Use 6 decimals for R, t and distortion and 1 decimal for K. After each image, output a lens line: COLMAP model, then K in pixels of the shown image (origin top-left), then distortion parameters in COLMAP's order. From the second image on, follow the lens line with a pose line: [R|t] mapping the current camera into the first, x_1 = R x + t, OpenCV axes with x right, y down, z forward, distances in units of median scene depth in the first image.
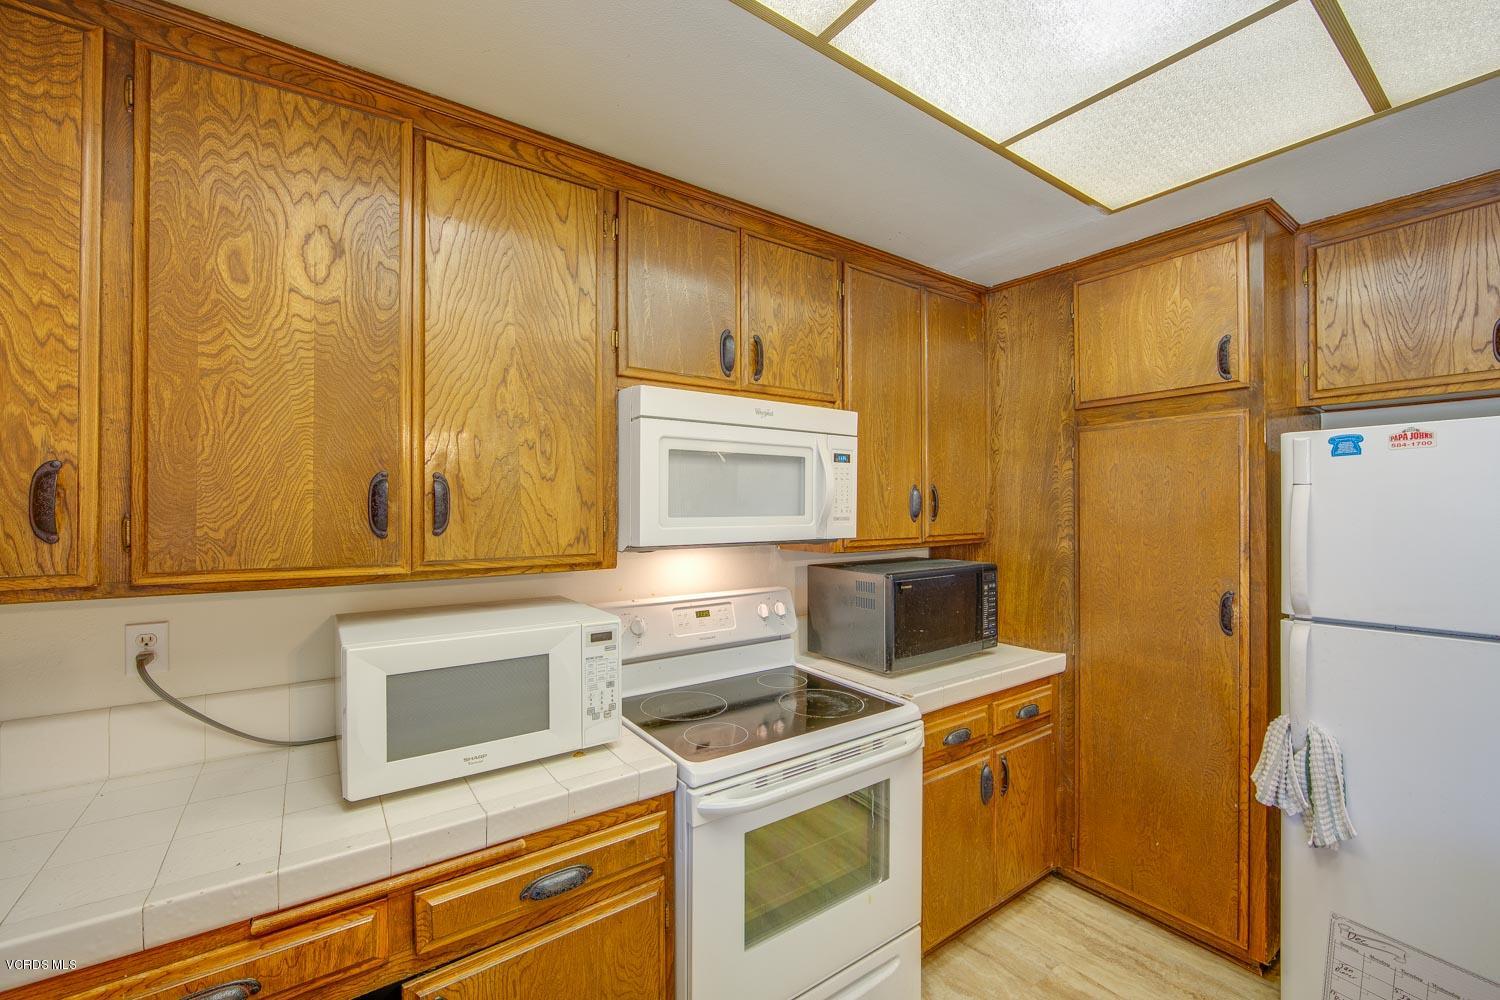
lens RADIAL K [[599.9, 0, 749.7], [0, 599.9, 503.8], [0, 0, 1]] dist [-0.011597, 0.002177]
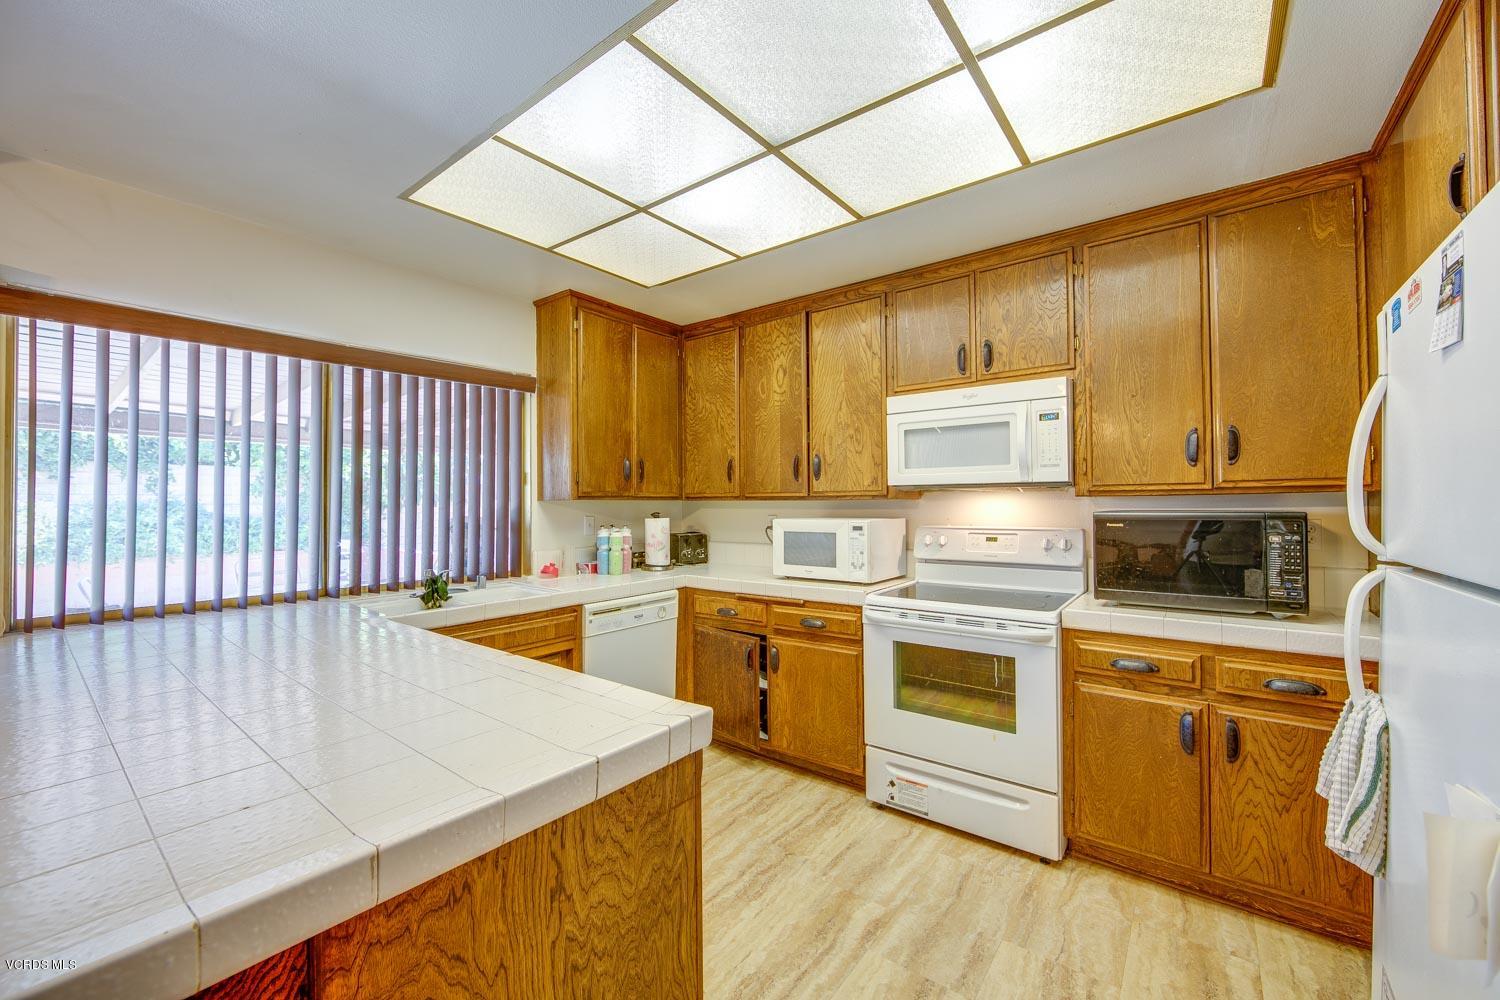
lens RADIAL K [[599.9, 0, 749.5], [0, 599.9, 495.6], [0, 0, 1]] dist [-0.011597, 0.002177]
pose [[0.287682, -0.013555, -0.957630, 1.296002], [0.007682, 0.999900, -0.011846, 0.108682], [0.957695, -0.003949, 0.287757, 0.056548]]
